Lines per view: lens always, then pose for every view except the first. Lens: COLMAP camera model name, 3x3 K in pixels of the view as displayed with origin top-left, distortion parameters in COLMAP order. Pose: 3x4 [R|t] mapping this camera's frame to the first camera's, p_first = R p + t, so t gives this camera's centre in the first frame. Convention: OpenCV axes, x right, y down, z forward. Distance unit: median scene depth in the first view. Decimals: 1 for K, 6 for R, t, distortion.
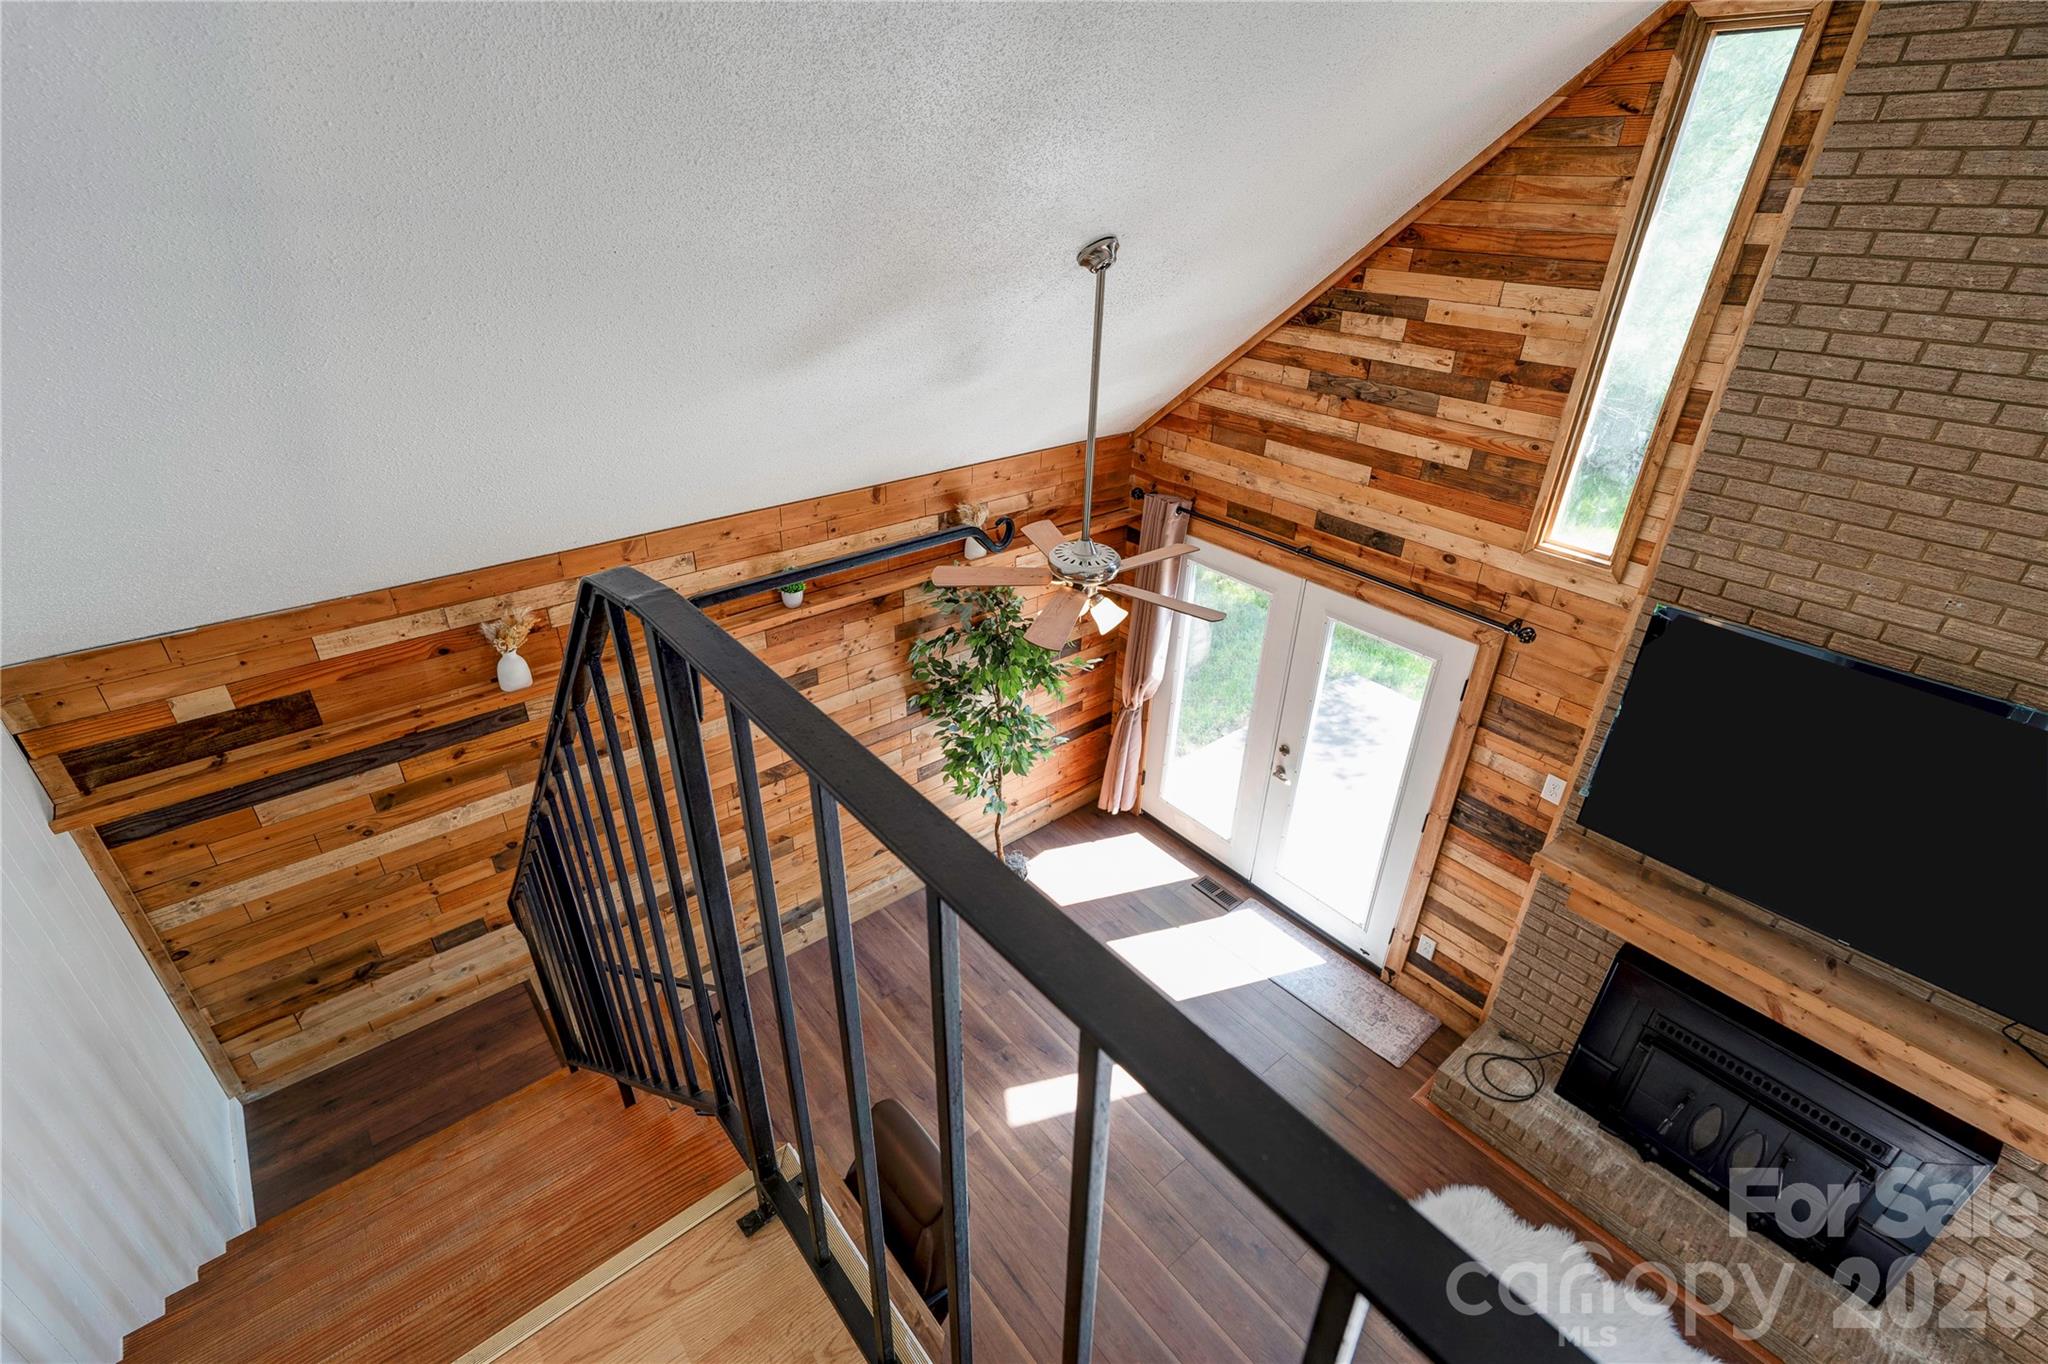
lens RADIAL K [[934.2, 0, 1013.3], [0, 934.2, 677.3], [0, 0, 1]] dist [-0.002920, 0.012674]
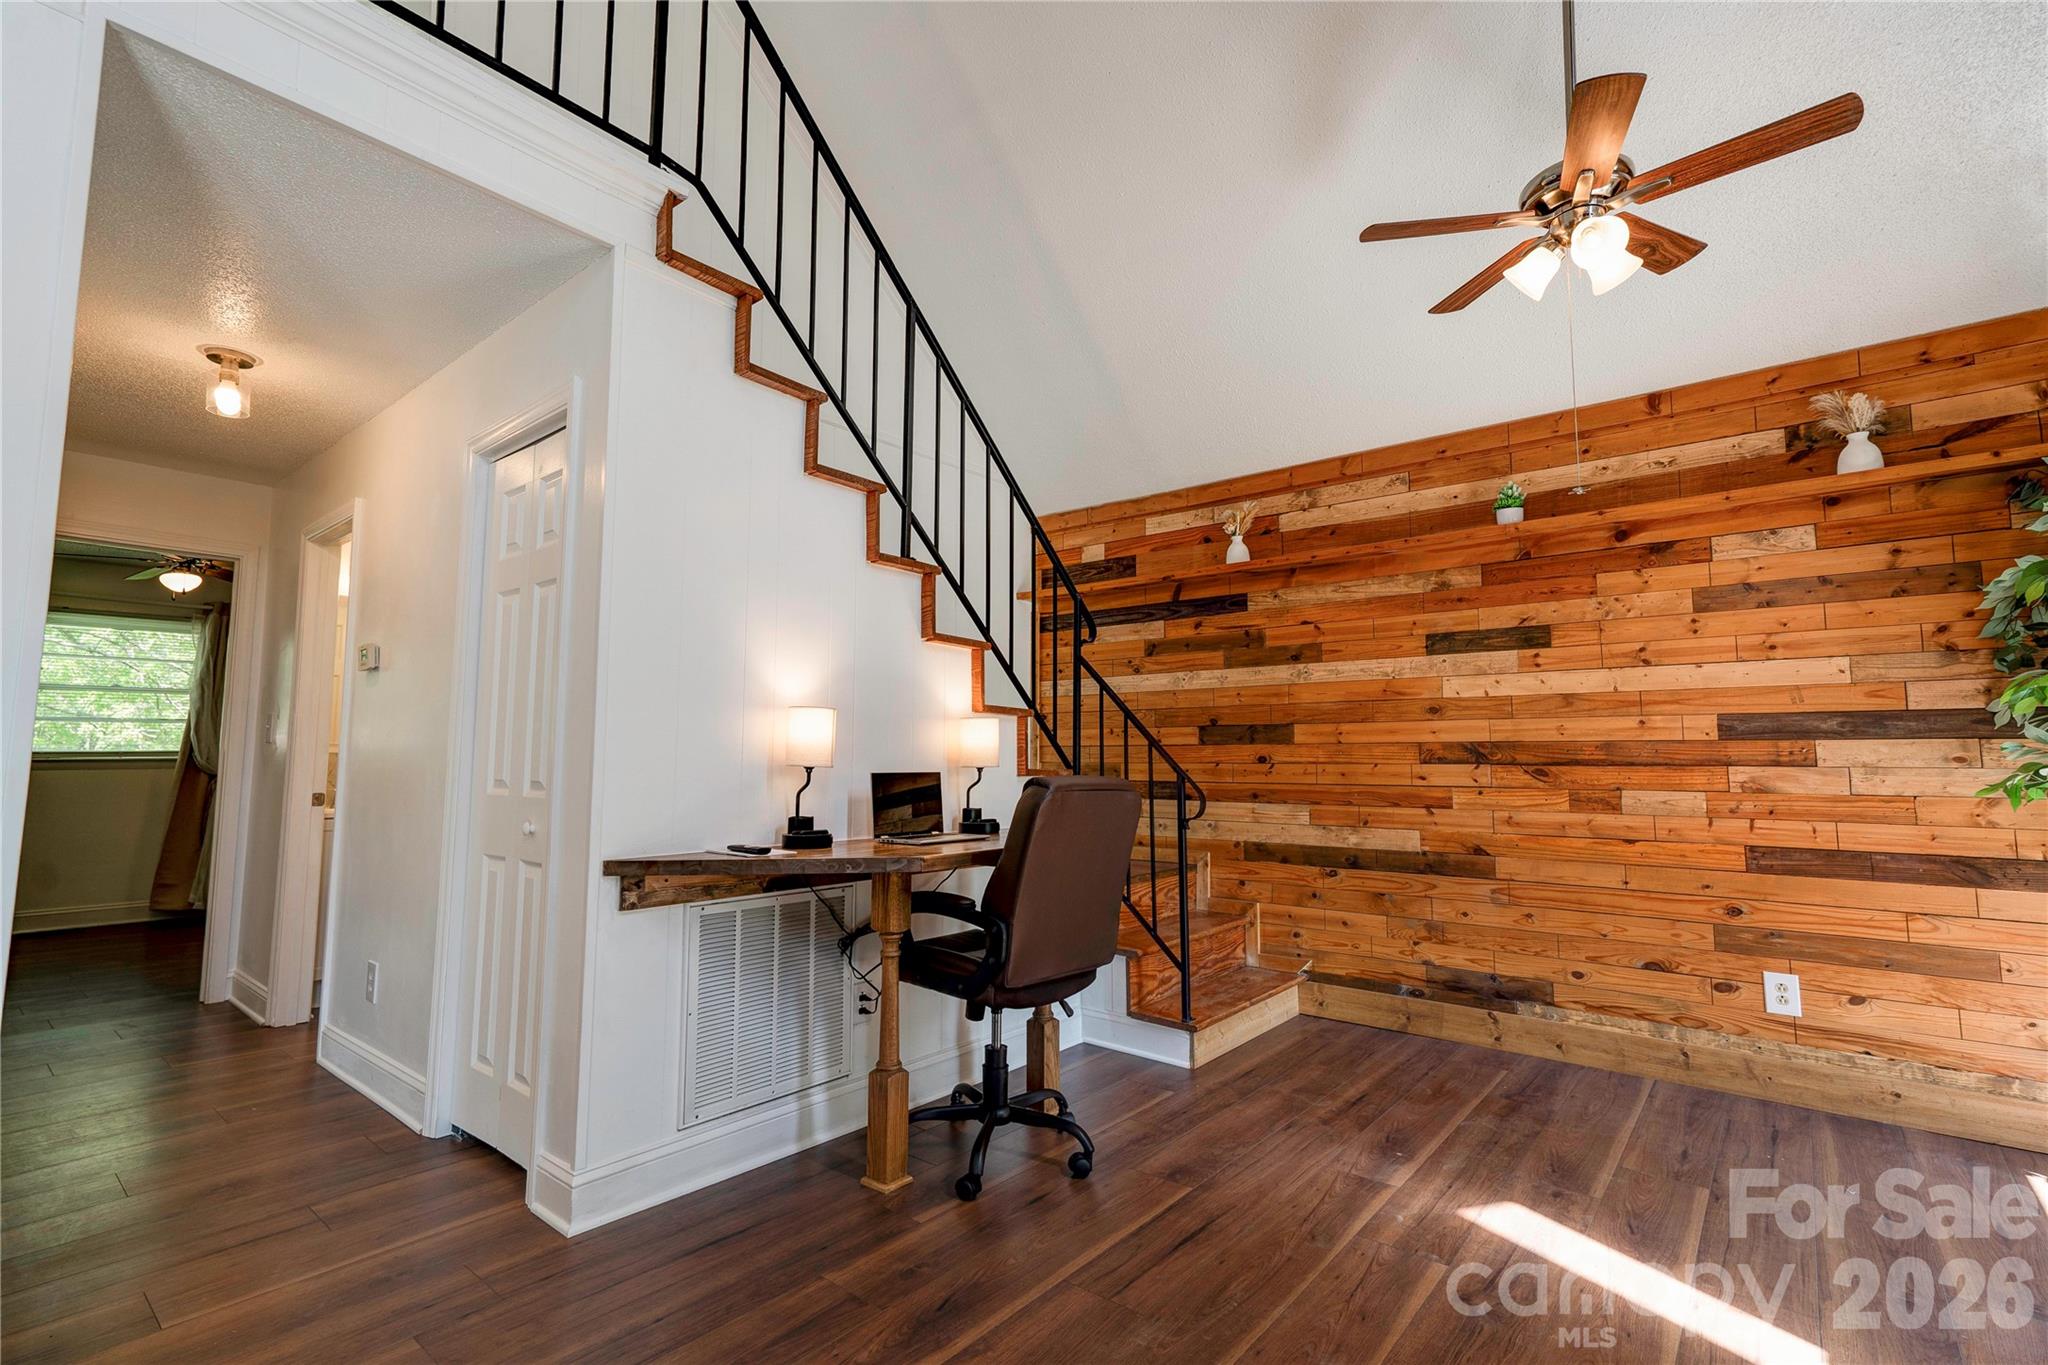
lens RADIAL K [[934.2, 0, 1013.3], [0, 934.2, 677.8], [0, 0, 1]] dist [-0.002920, 0.012674]
pose [[0.195487, -0.105570, -0.975008, 0.561644], [-0.476990, 0.858438, -0.188584, 0.468881], [0.856893, 0.501935, 0.117458, 0.610116]]
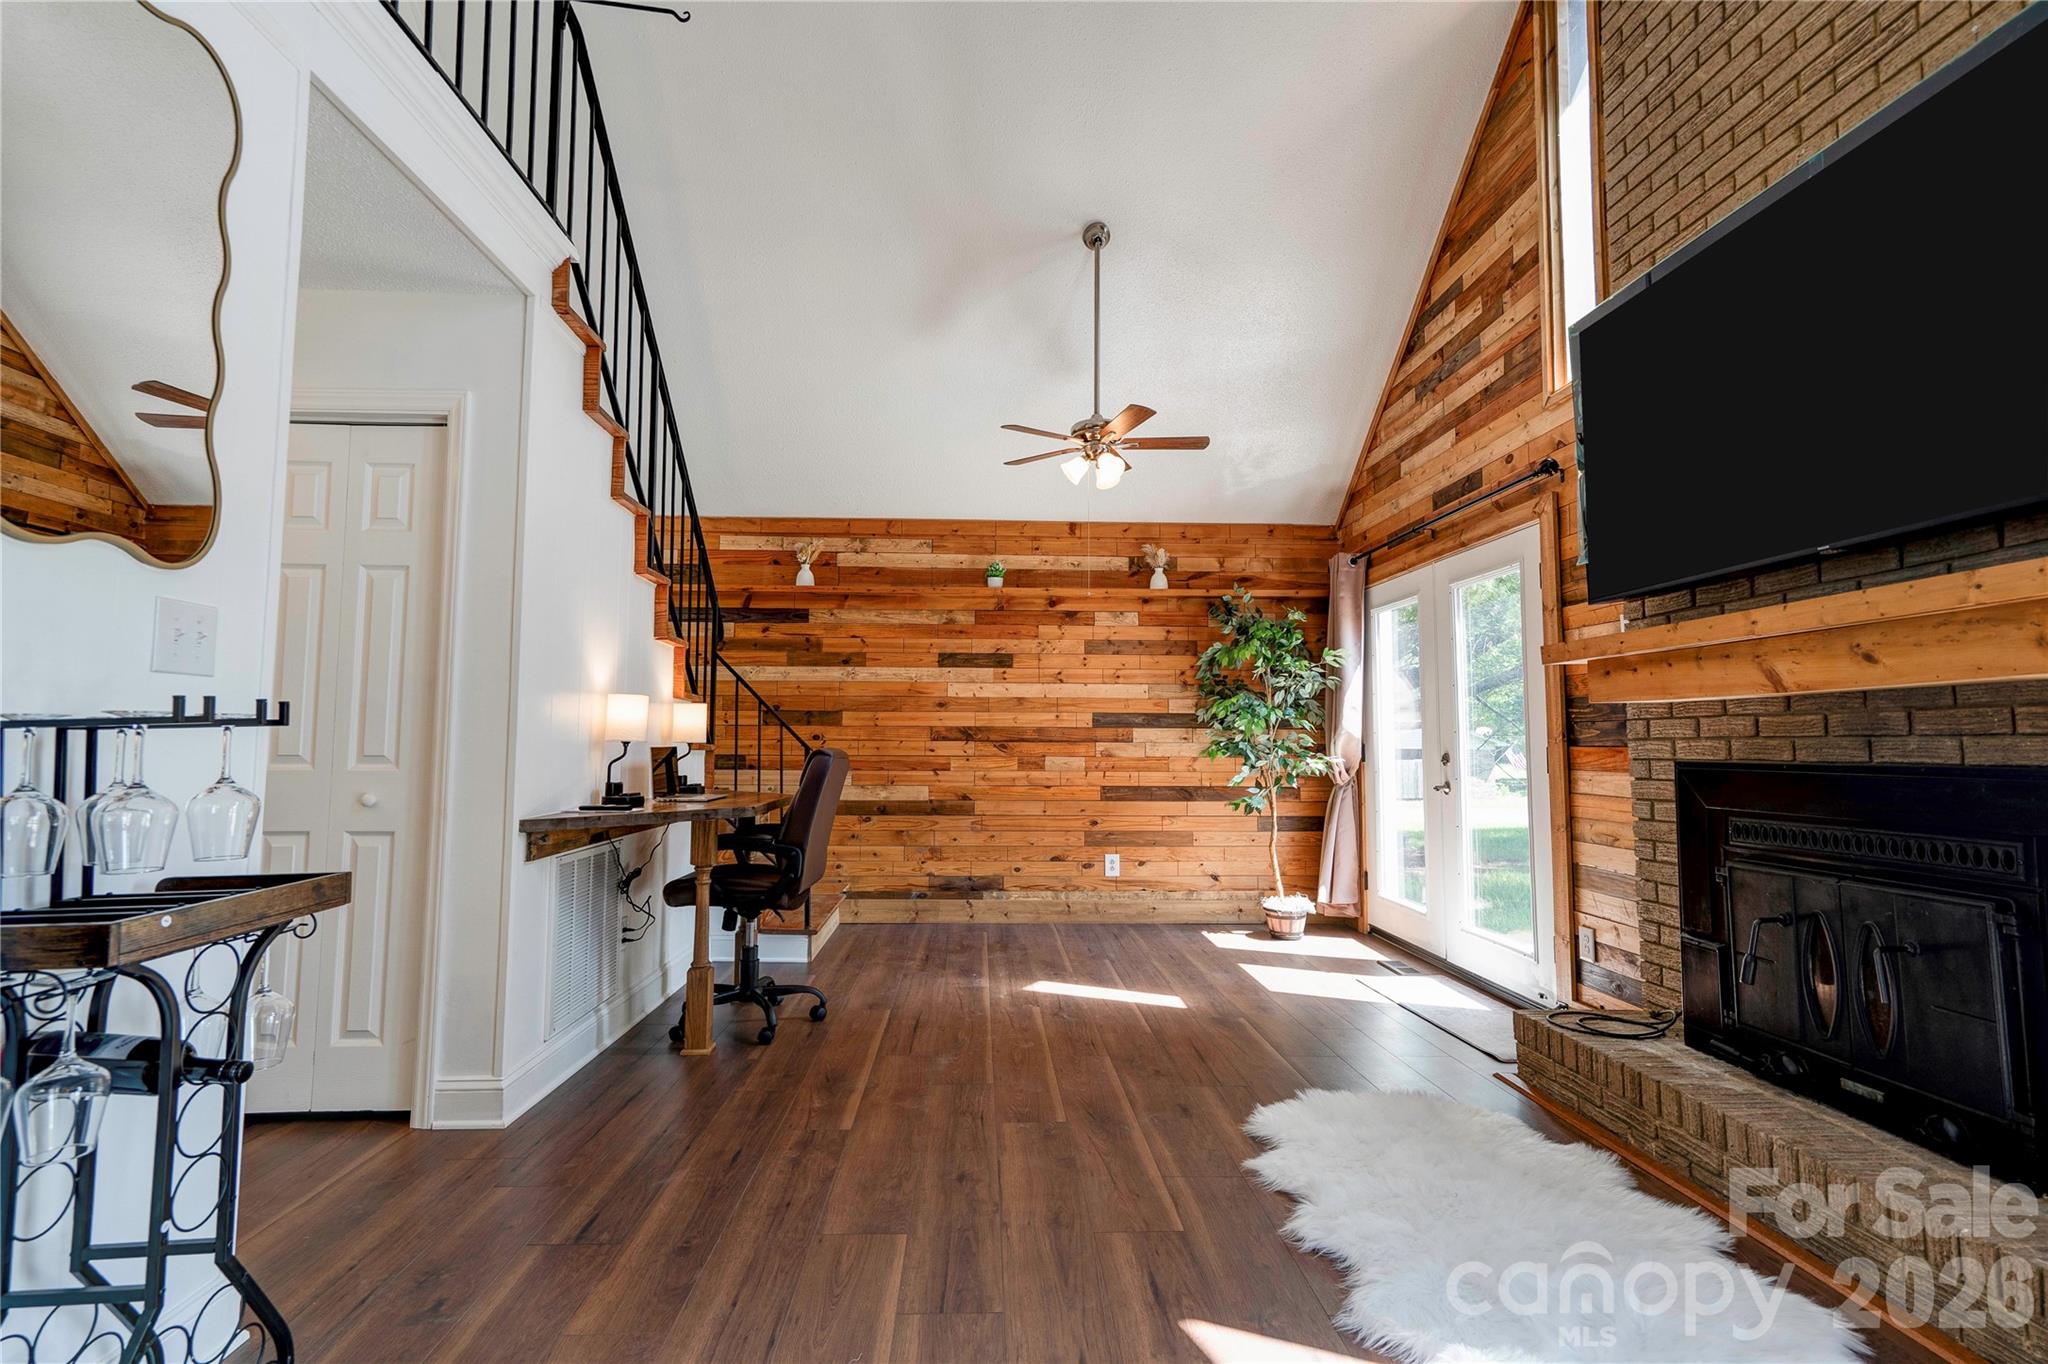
lens RADIAL K [[934.2, 0, 1013.3], [0, 934.2, 677.3], [0, 0, 1]] dist [-0.002920, 0.012674]
pose [[0.801030, -0.056150, -0.595985, 0.648237], [-0.282550, 0.842248, -0.459111, 0.707588], [0.527746, 0.536158, 0.658801, 0.190170]]
